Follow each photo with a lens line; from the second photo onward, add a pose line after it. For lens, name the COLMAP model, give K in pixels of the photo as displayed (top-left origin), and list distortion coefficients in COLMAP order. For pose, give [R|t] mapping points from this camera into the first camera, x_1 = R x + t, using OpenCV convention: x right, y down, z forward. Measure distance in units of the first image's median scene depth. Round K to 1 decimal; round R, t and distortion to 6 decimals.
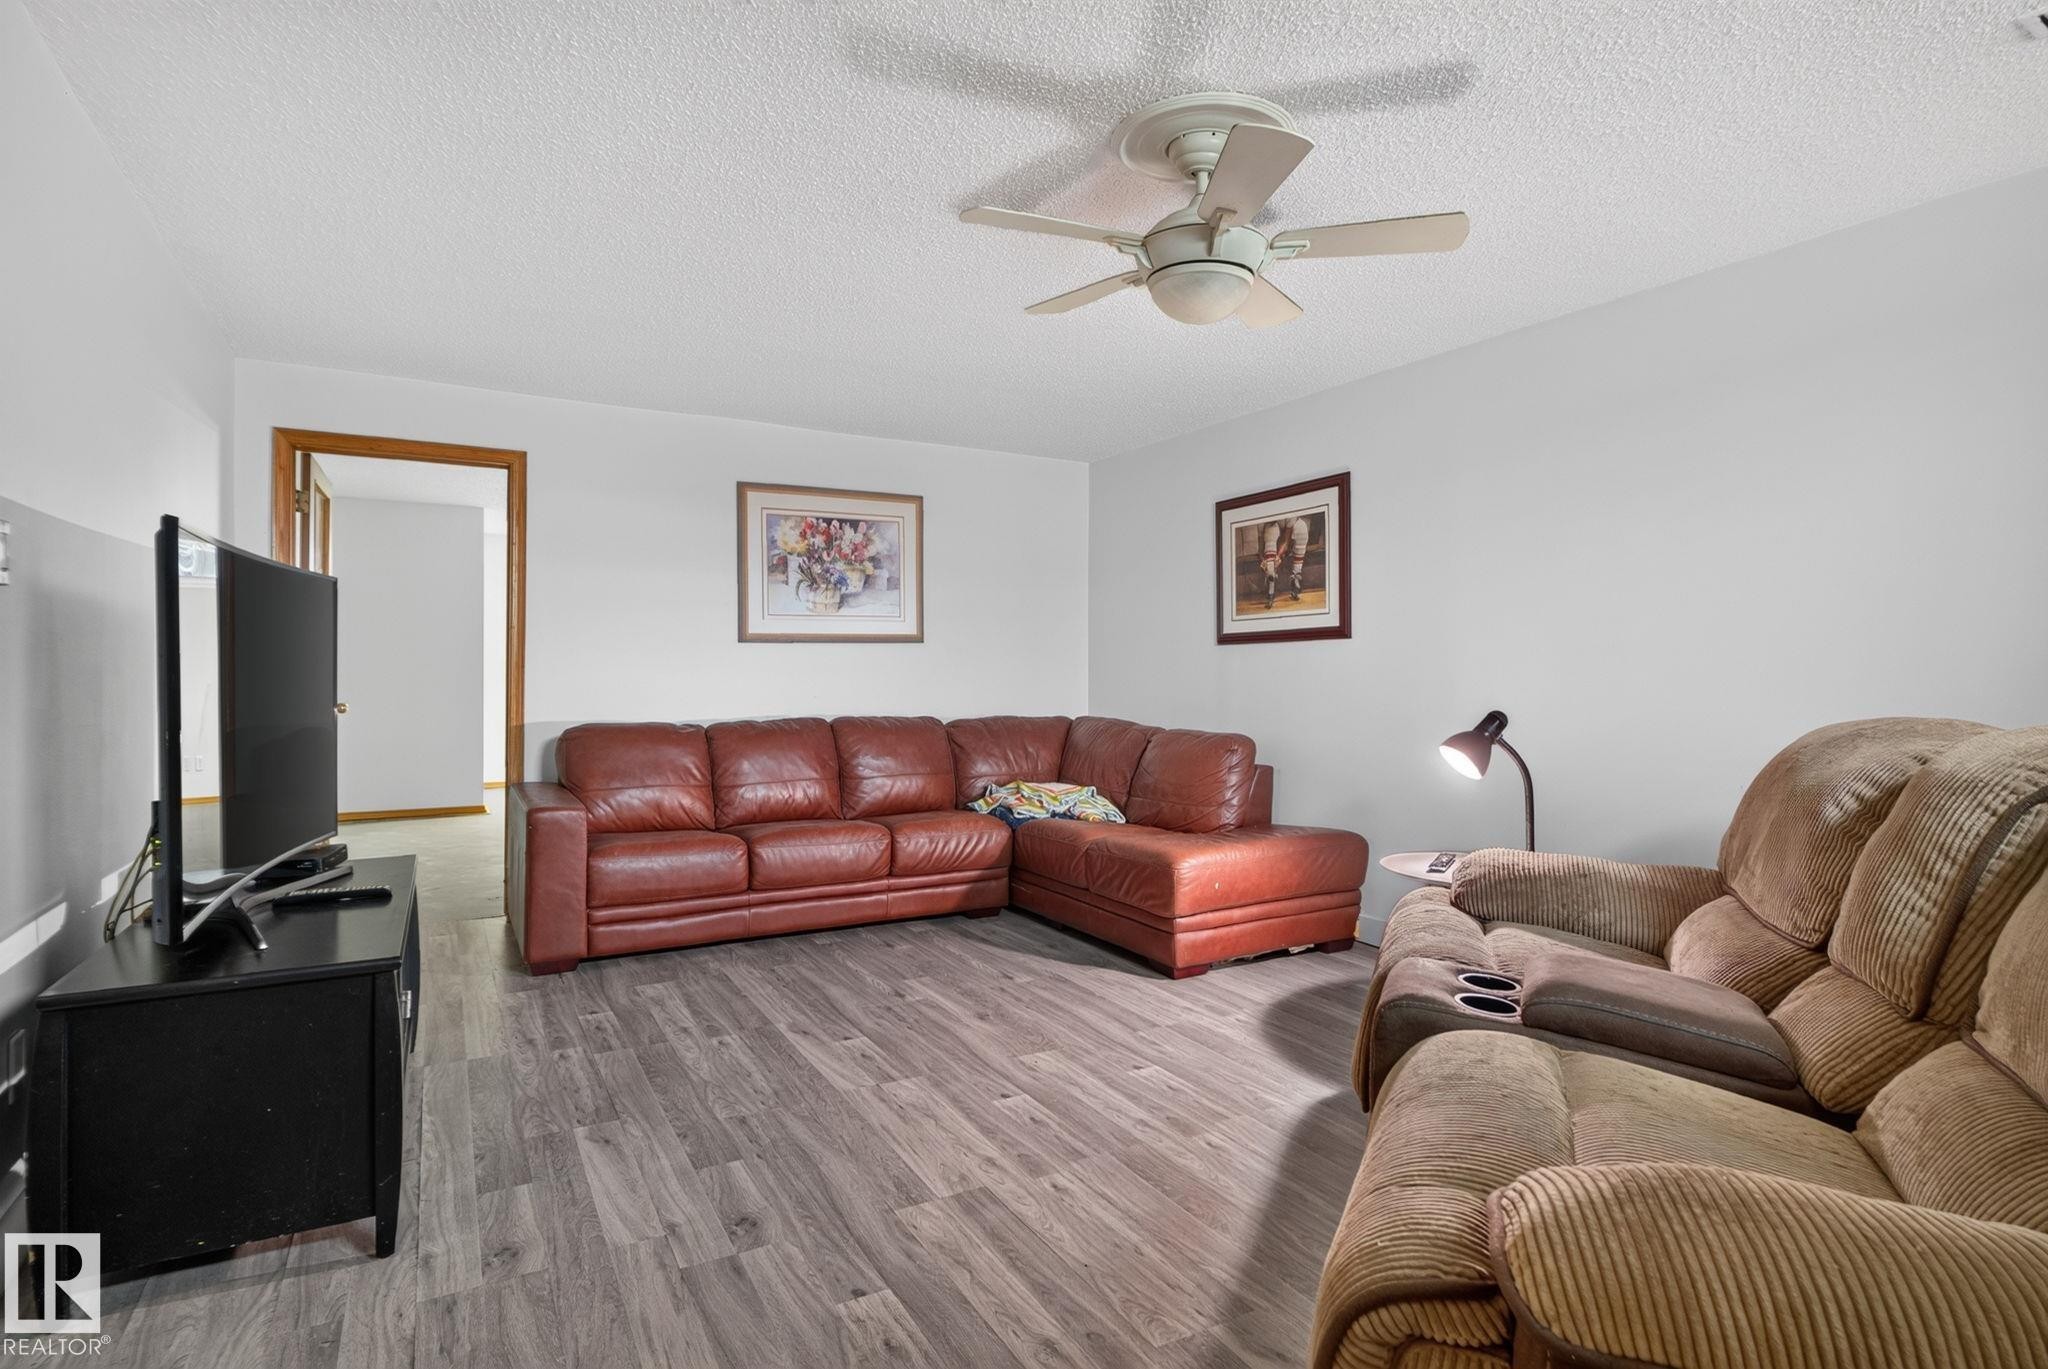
lens RADIAL K [[1041.7, 0, 1021.5], [0, 1041.7, 682.7], [0, 0, 1]] dist [-0.006035, 0.002973]
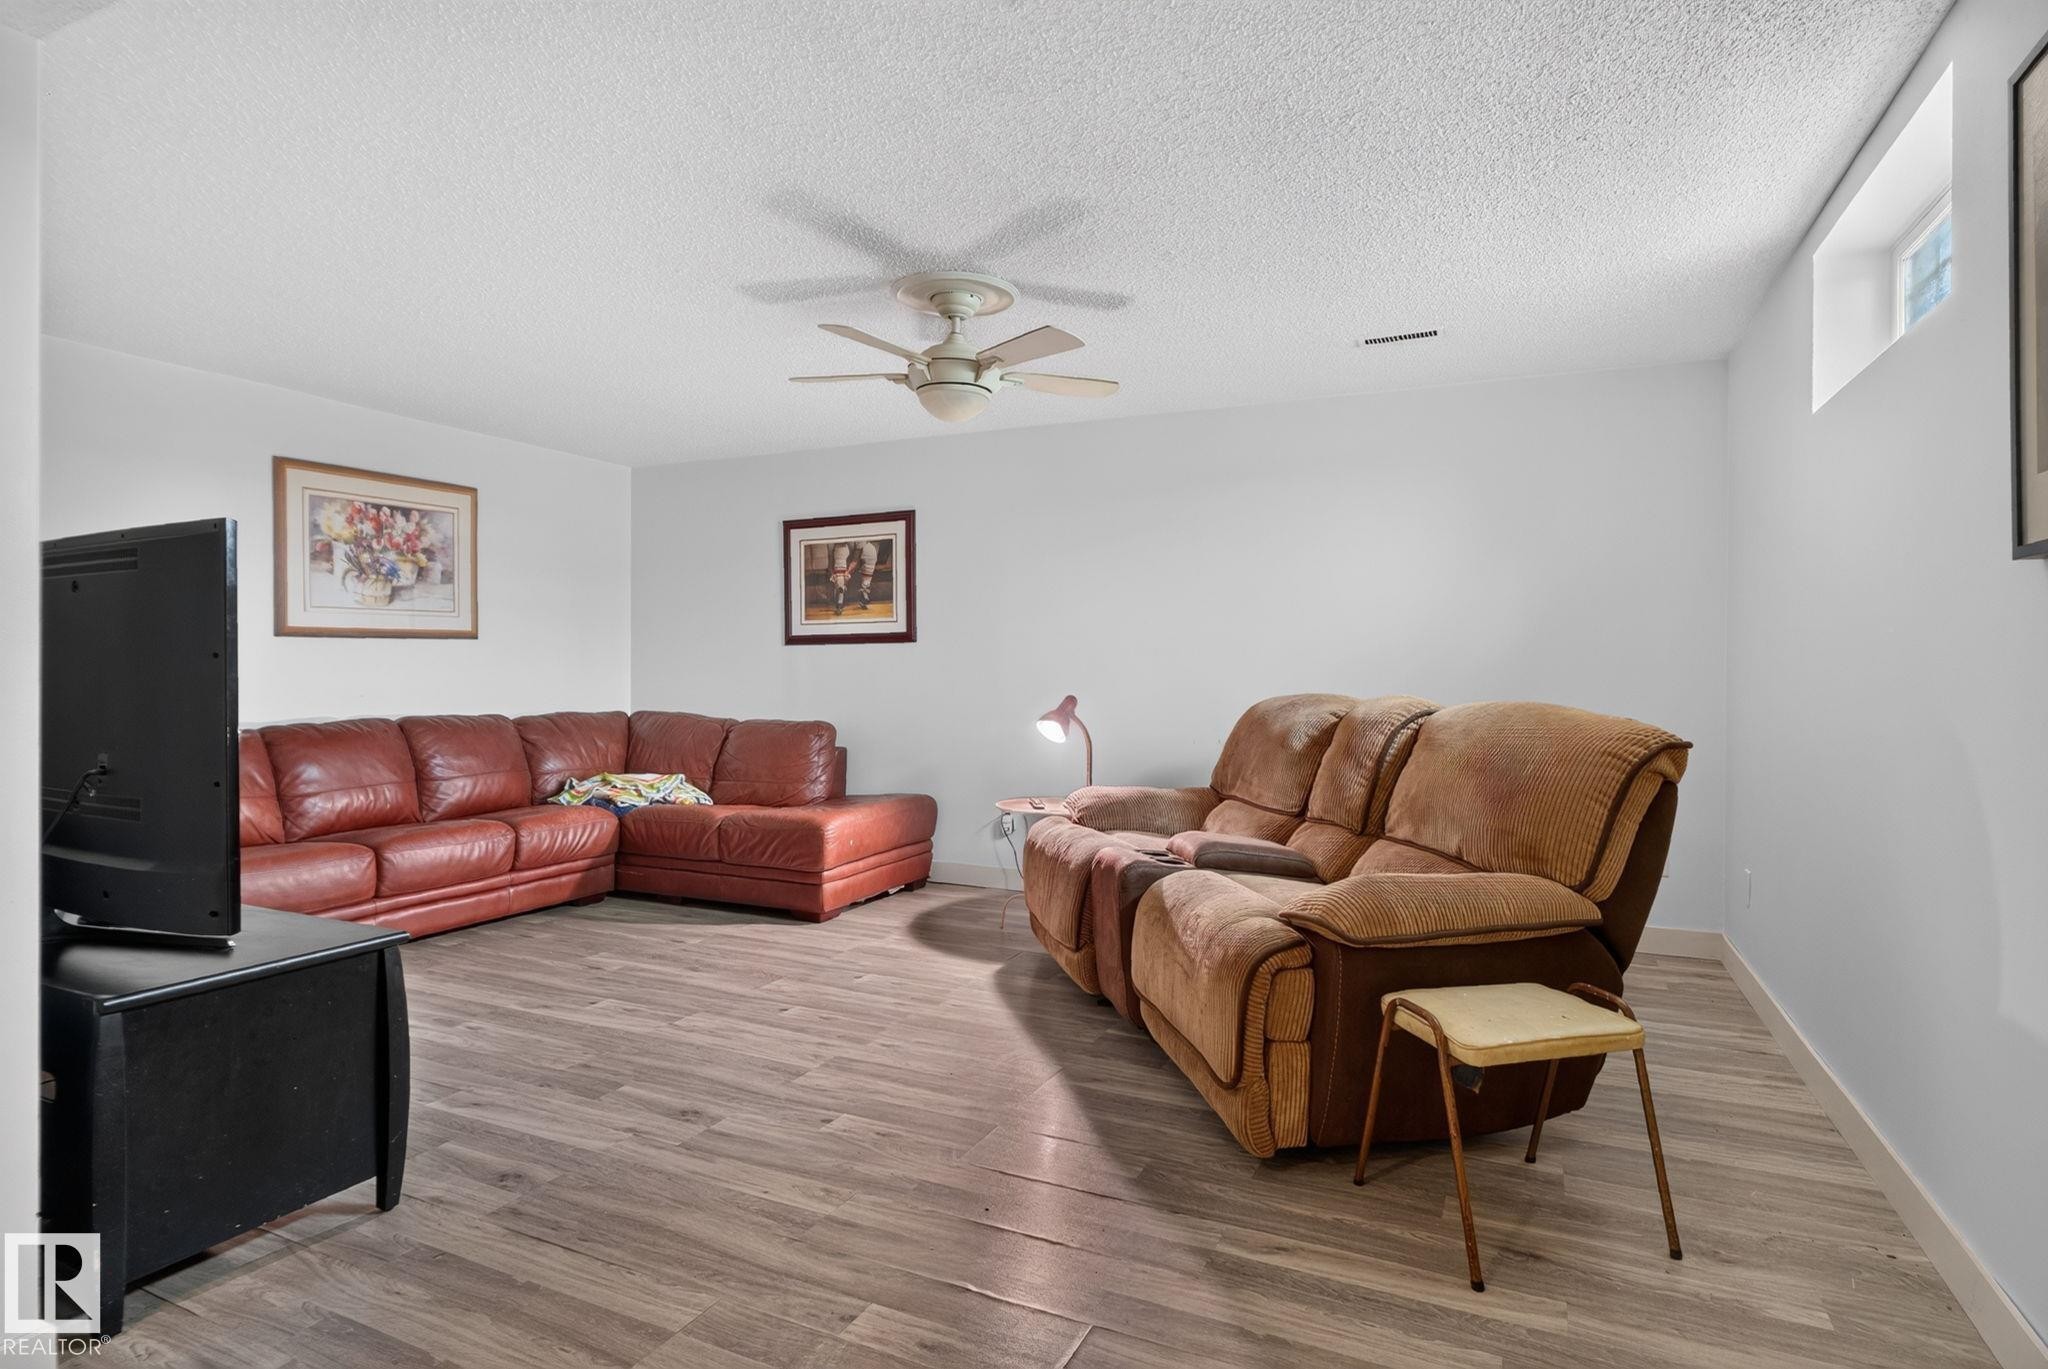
lens RADIAL K [[1041.7, 0, 1025.6], [0, 1041.7, 679.8], [0, 0, 1]] dist [-0.006035, 0.002973]
pose [[0.825575, -0.007087, 0.564248, -0.306143], [0.006376, 0.999974, 0.003231, -0.000174], [-0.564256, 0.000930, 0.825599, -0.123736]]
